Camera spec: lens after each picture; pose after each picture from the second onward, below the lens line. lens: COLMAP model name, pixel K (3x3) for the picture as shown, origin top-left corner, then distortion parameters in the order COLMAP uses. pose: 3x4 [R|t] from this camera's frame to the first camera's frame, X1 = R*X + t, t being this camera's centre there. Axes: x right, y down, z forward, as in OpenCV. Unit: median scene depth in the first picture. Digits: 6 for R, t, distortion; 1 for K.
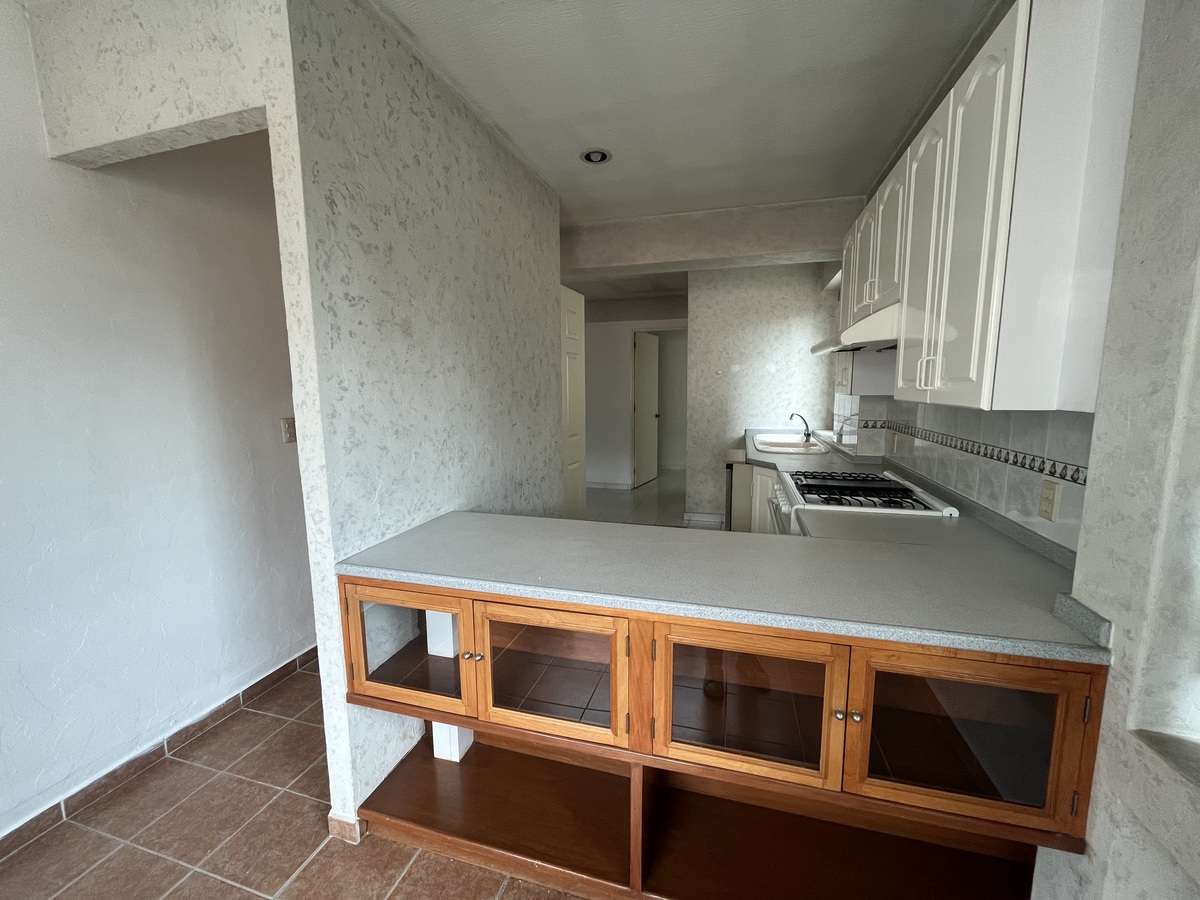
lens RADIAL K [[483.5, 0, 600.2], [0, 483.5, 449.8], [0, 0, 1]] dist [-0.003240, 0.000208]
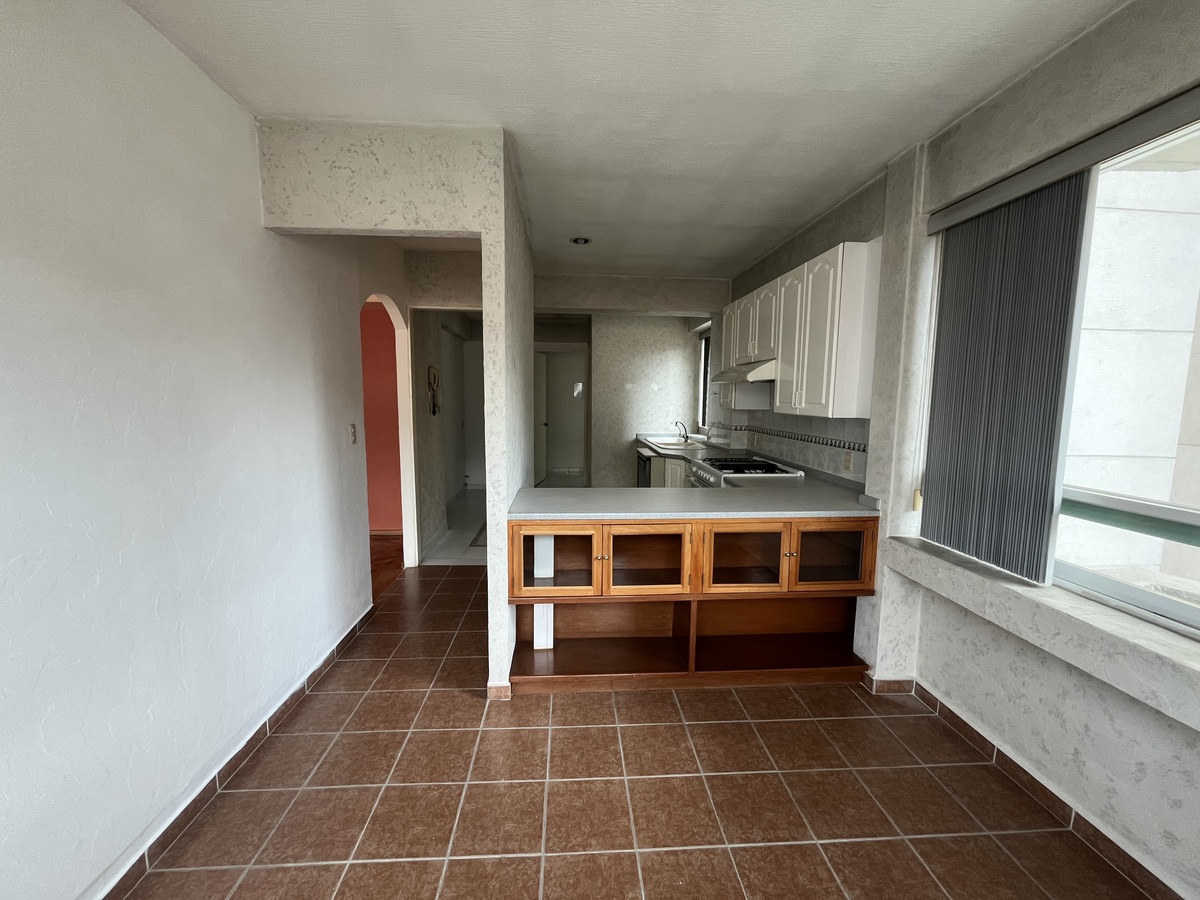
lens RADIAL K [[483.5, 0, 599.1], [0, 483.5, 449.9], [0, 0, 1]] dist [-0.003240, 0.000208]
pose [[0.938832, -0.020102, 0.343787, -0.820432], [0.026973, 0.999520, -0.015213, 0.060125], [-0.343316, 0.023556, 0.938924, -0.612973]]
